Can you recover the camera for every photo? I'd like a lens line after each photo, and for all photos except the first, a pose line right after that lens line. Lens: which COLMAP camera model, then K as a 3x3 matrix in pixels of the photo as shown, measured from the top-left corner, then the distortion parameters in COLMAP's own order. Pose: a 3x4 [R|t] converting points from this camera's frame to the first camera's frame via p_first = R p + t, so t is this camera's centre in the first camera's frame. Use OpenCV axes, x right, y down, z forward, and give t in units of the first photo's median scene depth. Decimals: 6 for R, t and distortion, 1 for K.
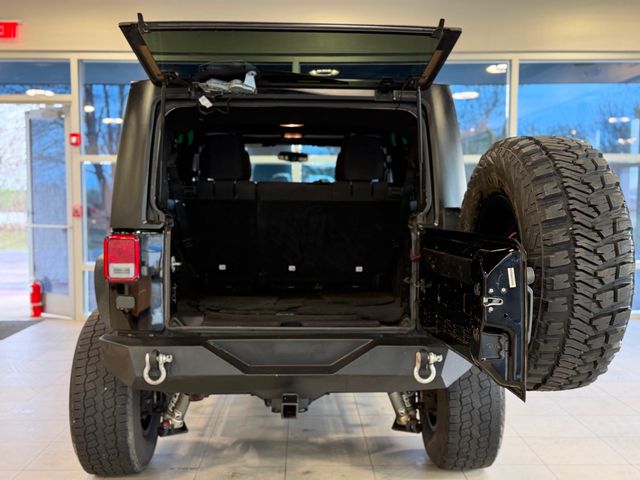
lens RADIAL K [[771.3, 0, 322.9], [0, 771.3, 238.5], [0, 0, 1]] dist [0.098601, 0.000000]
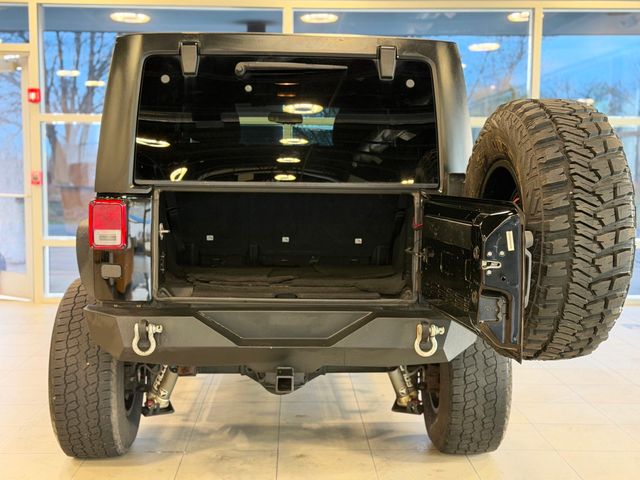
lens RADIAL K [[918.5, 0, 317.8], [0, 918.5, 239.6], [0, 0, 1]] dist [0.100834, 0.000000]
pose [[0.999966, 0.007721, 0.002991, -0.005830], [-0.007797, 0.999624, 0.026273, 0.011772], [-0.002787, -0.026295, 0.999650, -0.118324]]
